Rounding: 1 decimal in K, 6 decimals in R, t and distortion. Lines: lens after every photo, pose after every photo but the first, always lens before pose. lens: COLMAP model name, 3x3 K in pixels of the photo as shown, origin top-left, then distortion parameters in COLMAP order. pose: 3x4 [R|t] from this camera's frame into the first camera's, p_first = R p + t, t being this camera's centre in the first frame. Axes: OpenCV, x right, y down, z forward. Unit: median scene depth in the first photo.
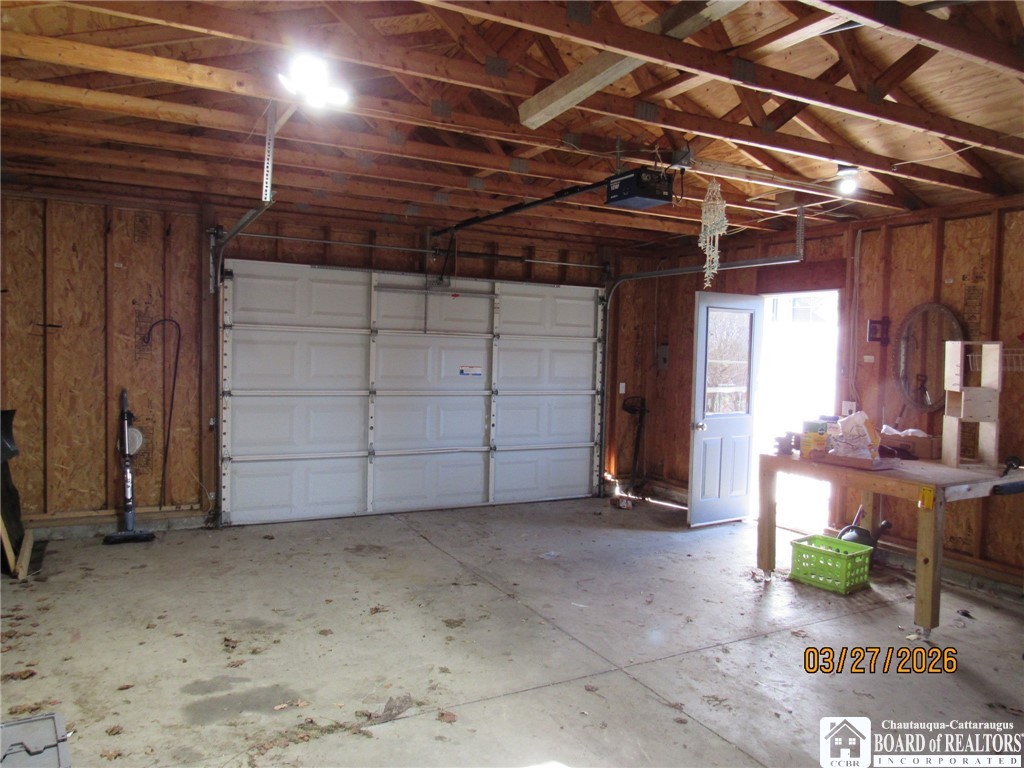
lens RADIAL K [[735.4, 0, 511.9], [0, 735.4, 381.1], [0, 0, 1]] dist [-0.018543, 0.008102]
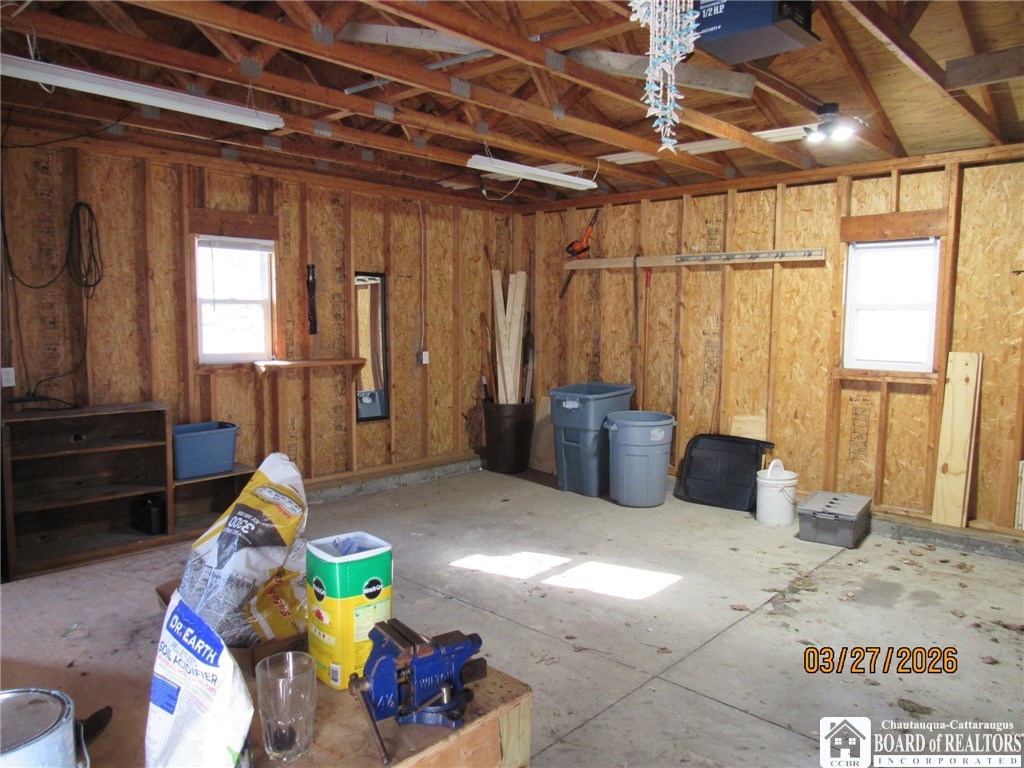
lens RADIAL K [[735.4, 0, 512.8], [0, 735.4, 383.6], [0, 0, 1]] dist [-0.018543, 0.008102]
pose [[-0.944560, -0.010254, -0.328180, 0.670657], [-0.056396, 0.989725, 0.131394, -0.066588], [0.323460, 0.142617, -0.935432, 1.916497]]
